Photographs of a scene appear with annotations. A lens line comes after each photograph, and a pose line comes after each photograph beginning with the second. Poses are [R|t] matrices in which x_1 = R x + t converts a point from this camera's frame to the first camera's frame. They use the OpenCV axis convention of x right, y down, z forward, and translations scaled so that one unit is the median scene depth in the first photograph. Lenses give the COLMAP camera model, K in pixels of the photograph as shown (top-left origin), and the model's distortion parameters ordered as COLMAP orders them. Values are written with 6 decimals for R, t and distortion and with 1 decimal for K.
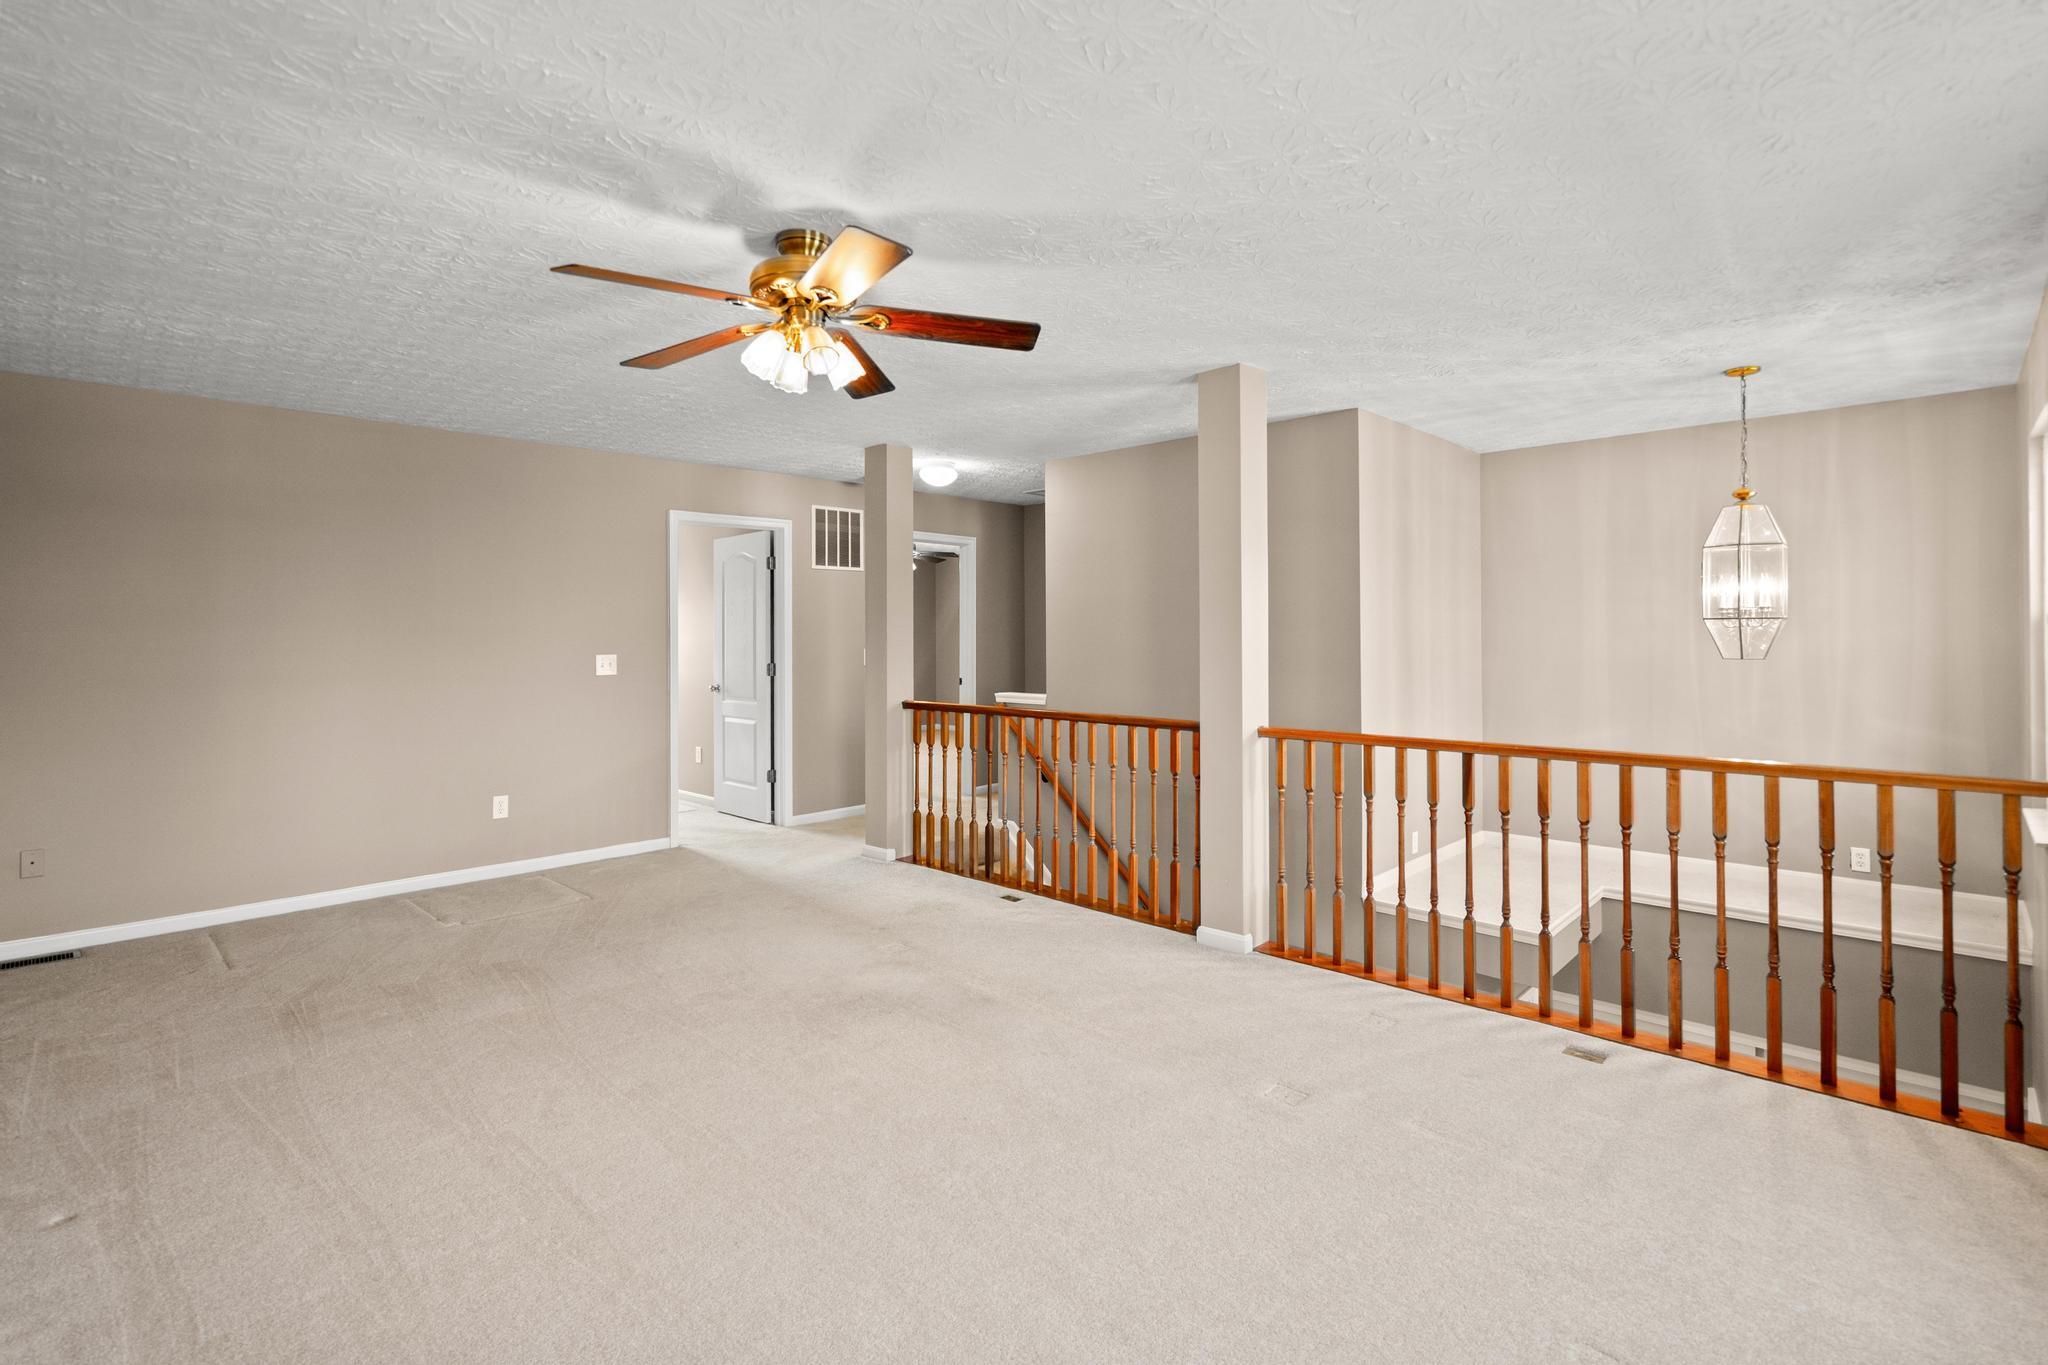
lens RADIAL K [[969.2, 0, 1022.2], [0, 969.2, 622.4], [0, 0, 1]] dist [0.000709, 0.000216]
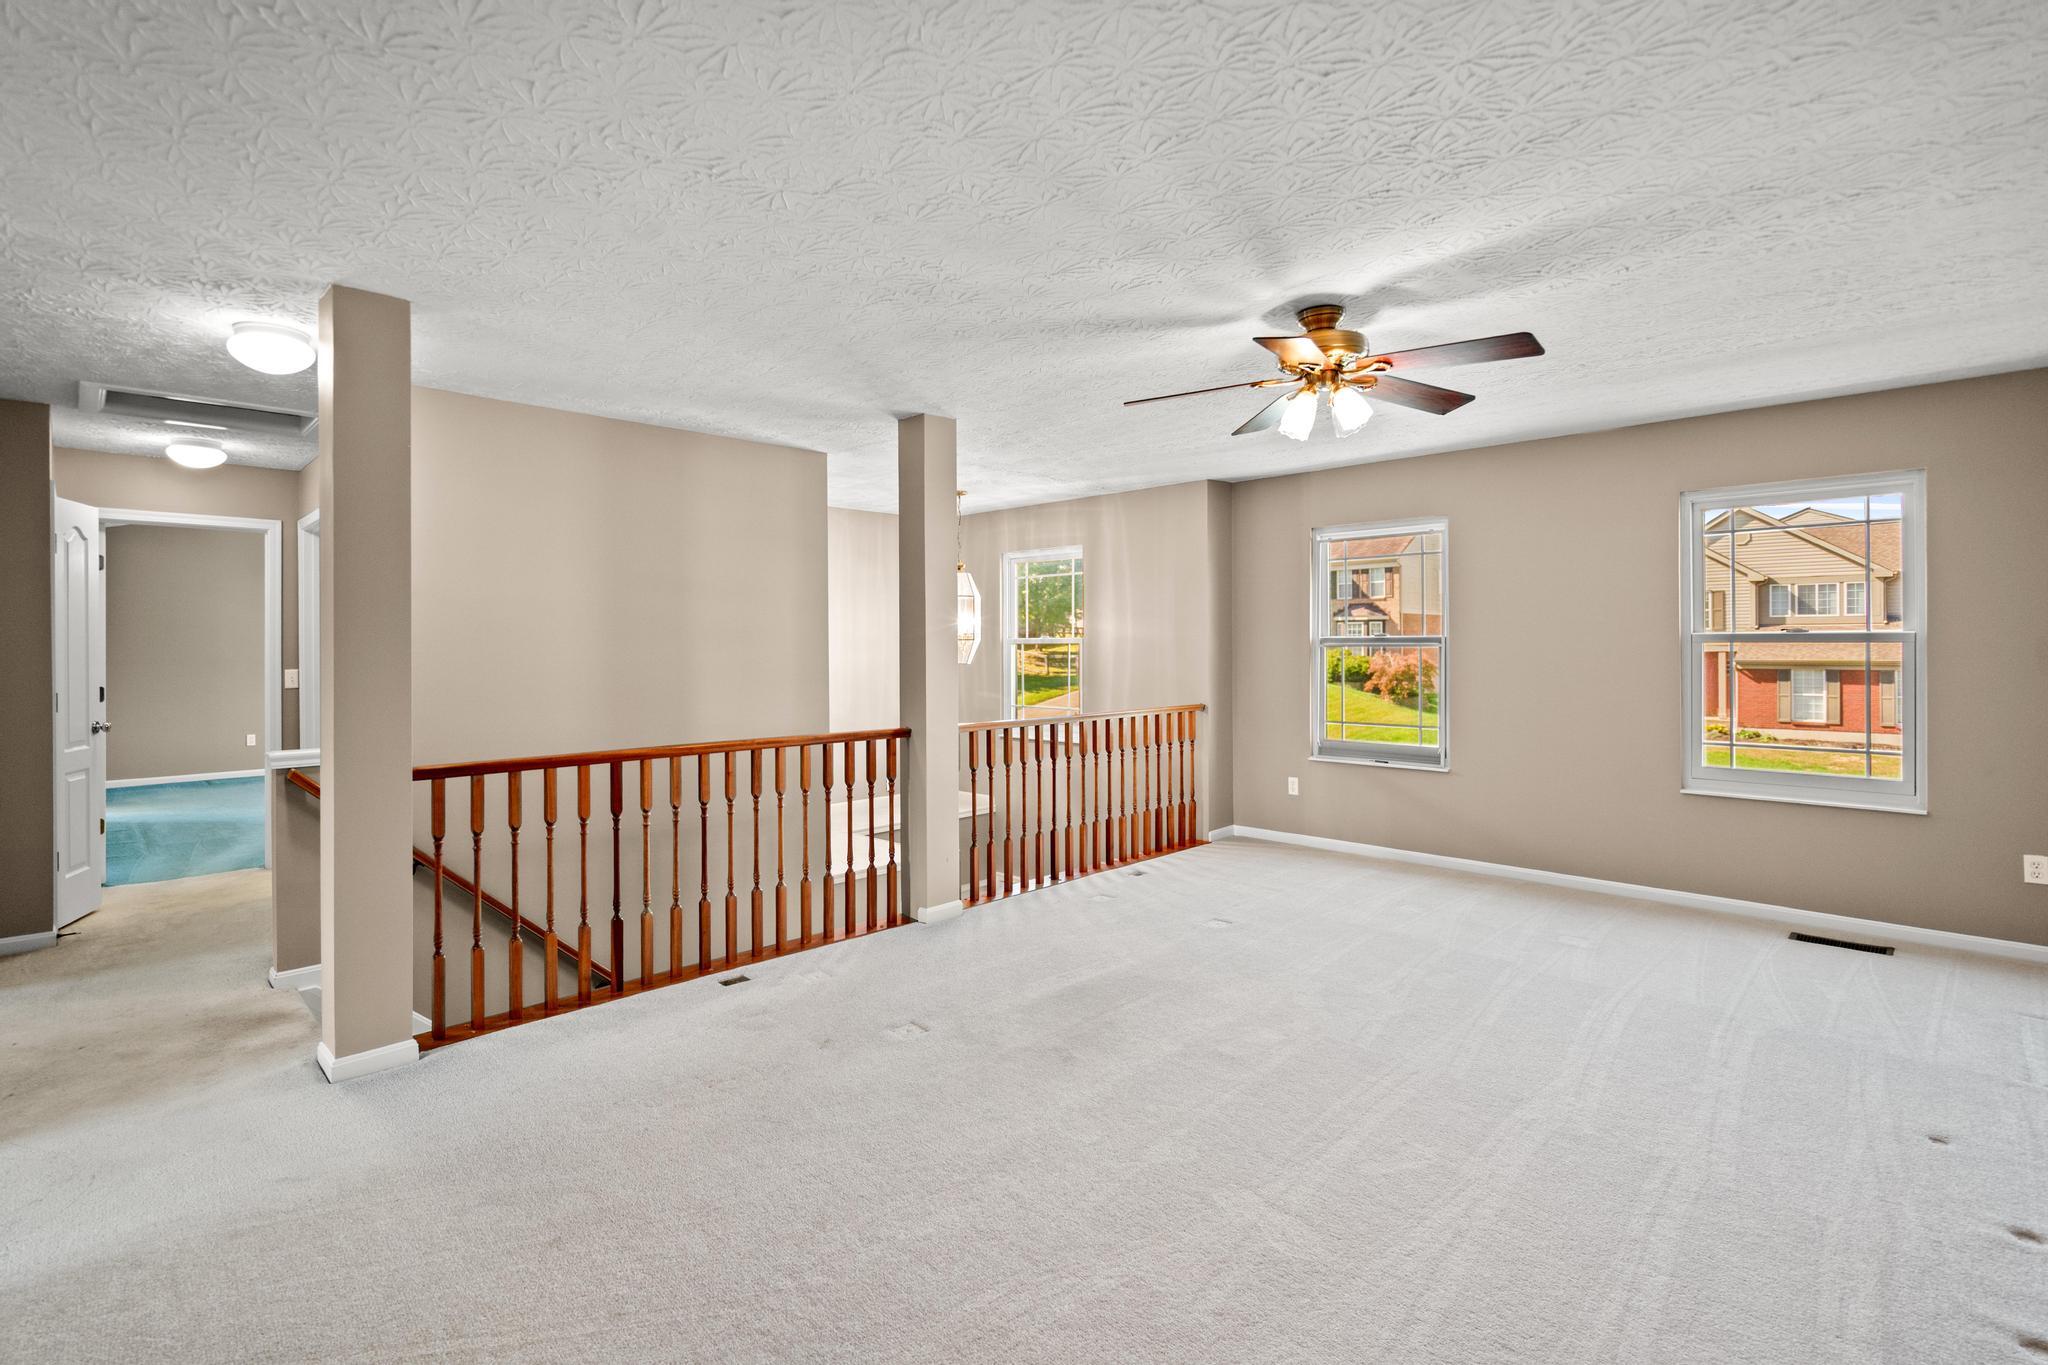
lens RADIAL K [[949.3, 0, 1014.3], [0, 949.3, 649.1], [0, 0, 1]] dist [0.000079, 0.000250]
pose [[0.019809, 0.001861, 0.999802, -0.718863], [-0.009855, 0.999950, -0.001666, 0.011384], [-0.999755, -0.009820, 0.019827, 0.696049]]
